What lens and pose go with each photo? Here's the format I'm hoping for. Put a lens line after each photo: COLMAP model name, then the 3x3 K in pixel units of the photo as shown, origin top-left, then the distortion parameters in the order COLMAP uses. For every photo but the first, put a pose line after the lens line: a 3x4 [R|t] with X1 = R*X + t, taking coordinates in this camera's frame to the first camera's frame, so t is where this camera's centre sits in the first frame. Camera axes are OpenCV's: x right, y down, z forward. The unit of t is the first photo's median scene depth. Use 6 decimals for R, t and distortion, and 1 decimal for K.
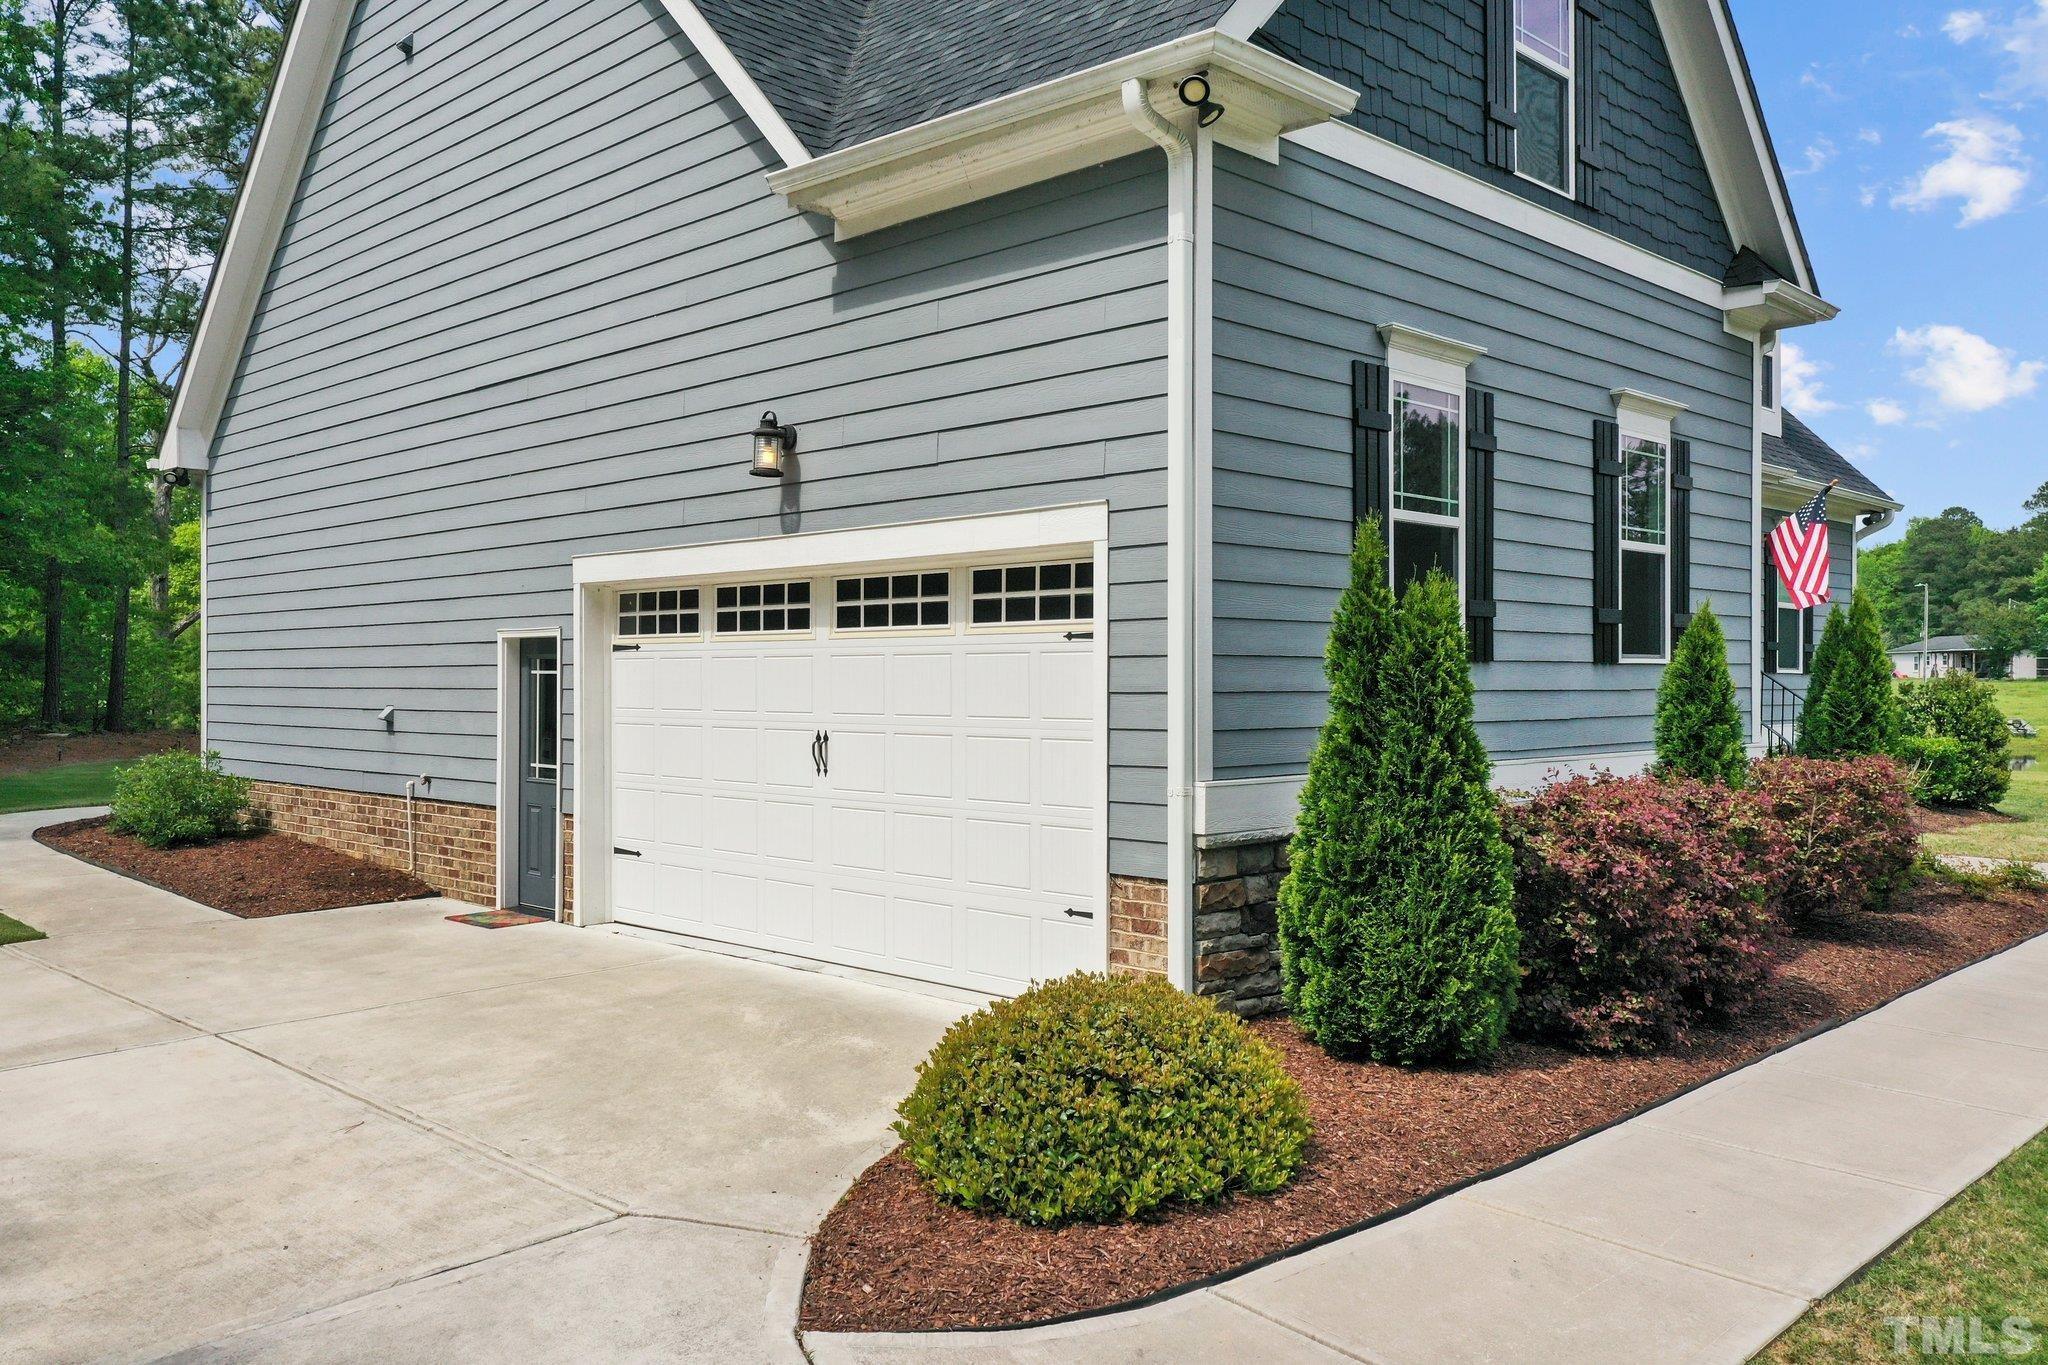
lens RADIAL K [[1645.0, 0, 1018.4], [0, 1645.0, 694.6], [0, 0, 1]] dist [0.009551, -0.000408]
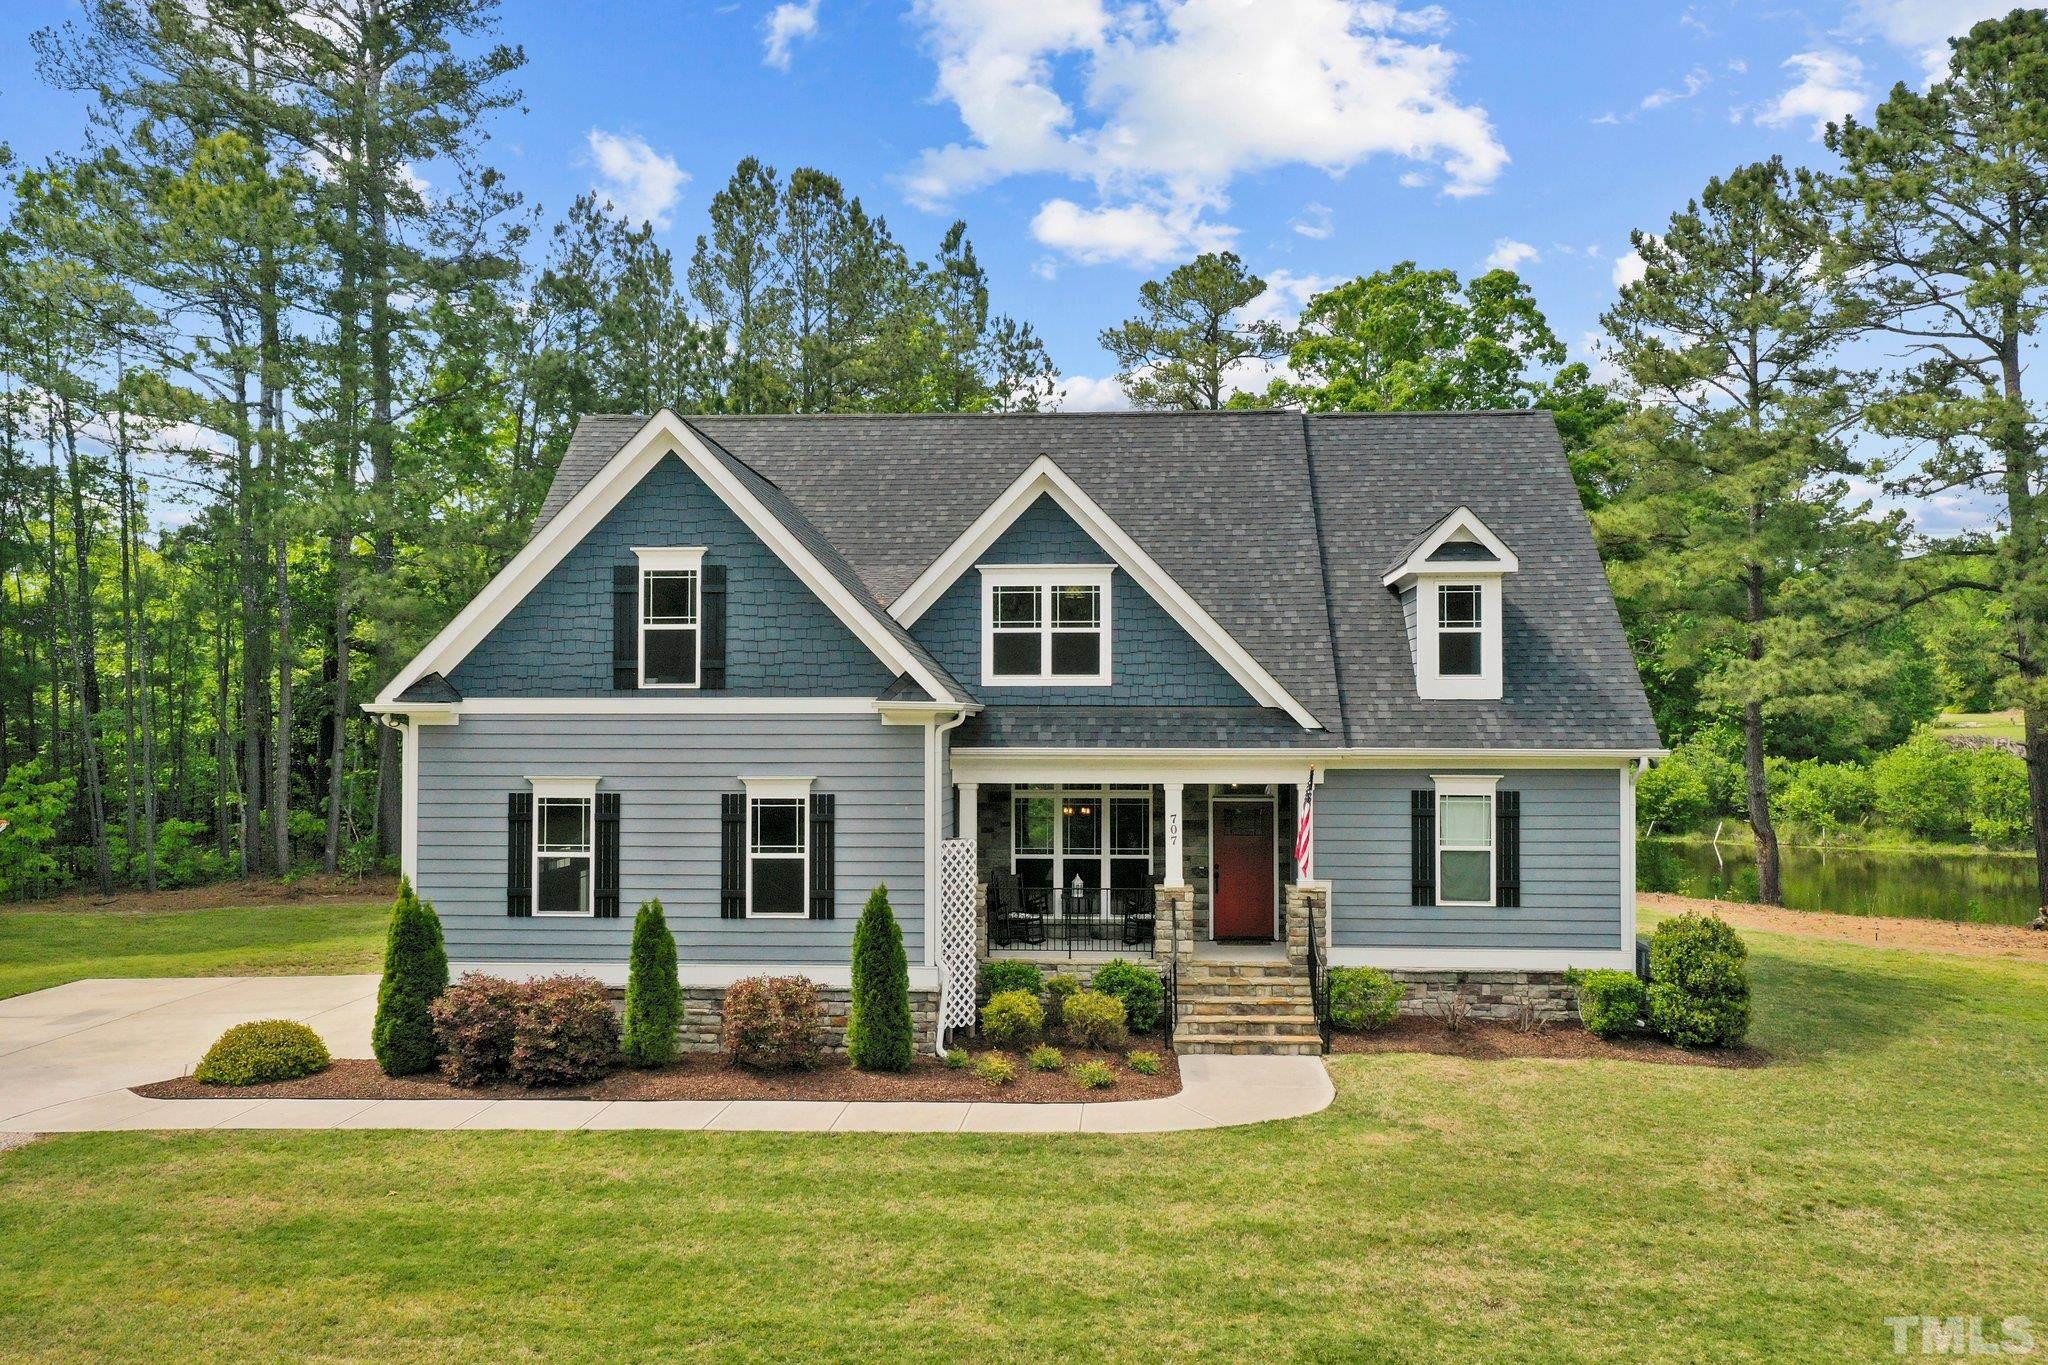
lens RADIAL K [[1645.0, 0, 1018.4], [0, 1645.0, 694.6], [0, 0, 1]] dist [0.009551, -0.000408]
pose [[0.657602, -0.015327, -0.753210, 2.296763], [-0.009296, 0.999552, -0.028456, -0.258895], [0.753308, 0.025714, 0.657165, -0.033189]]
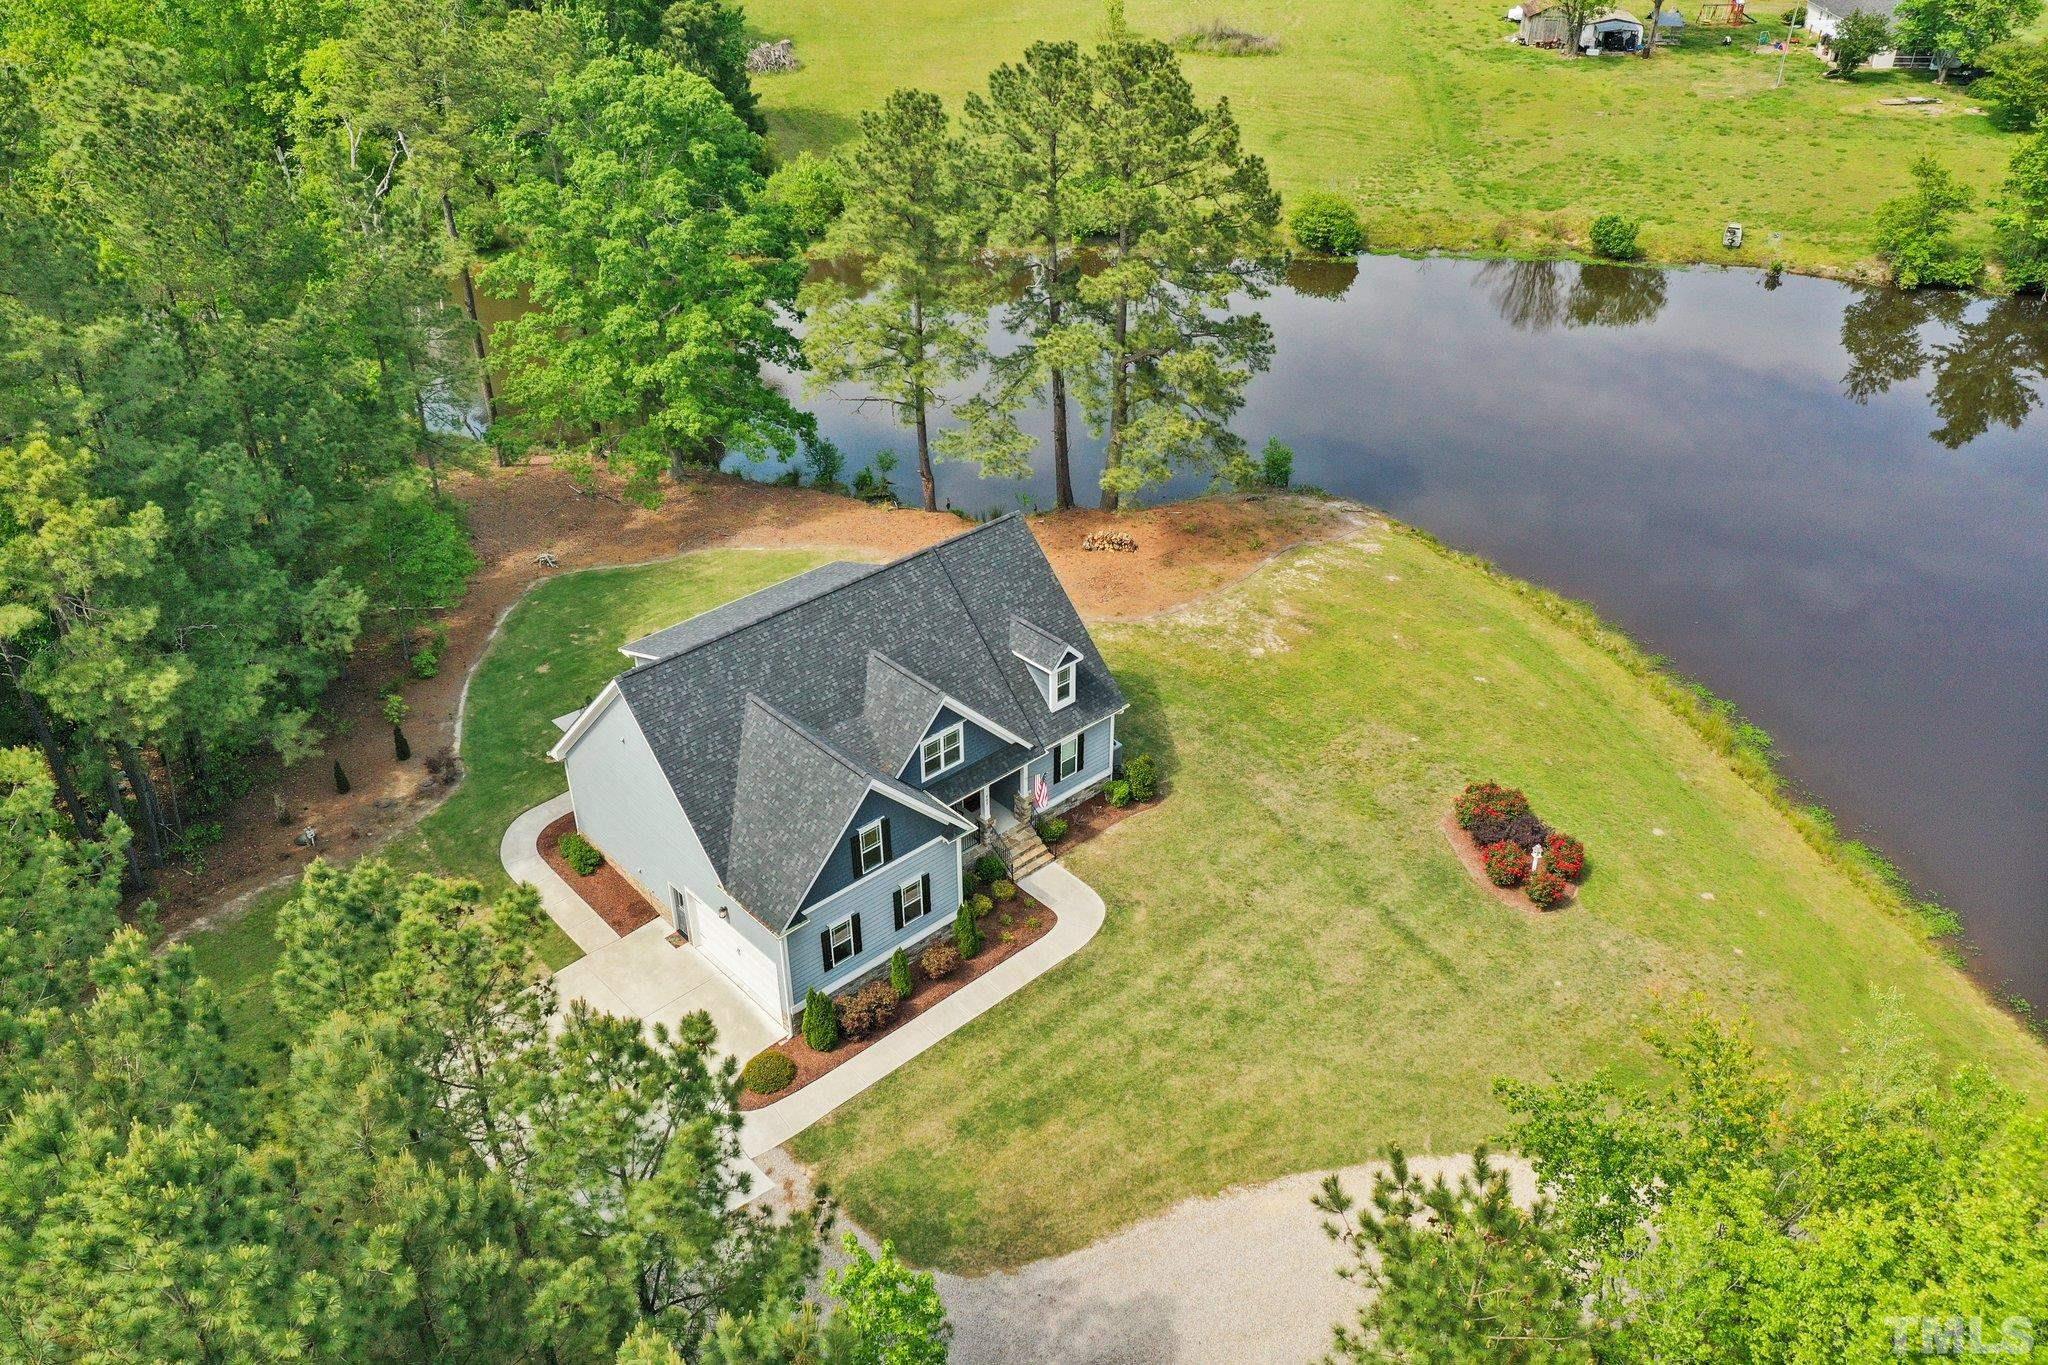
lens RADIAL K [[1645.0, 0, 1018.4], [0, 1645.0, 694.6], [0, 0, 1]] dist [0.009551, -0.000408]
pose [[0.998938, 0.021257, -0.040868, 0.998522], [0.004158, 0.841943, 0.539551, -3.604980], [0.045877, -0.539148, 0.840960, -3.012010]]
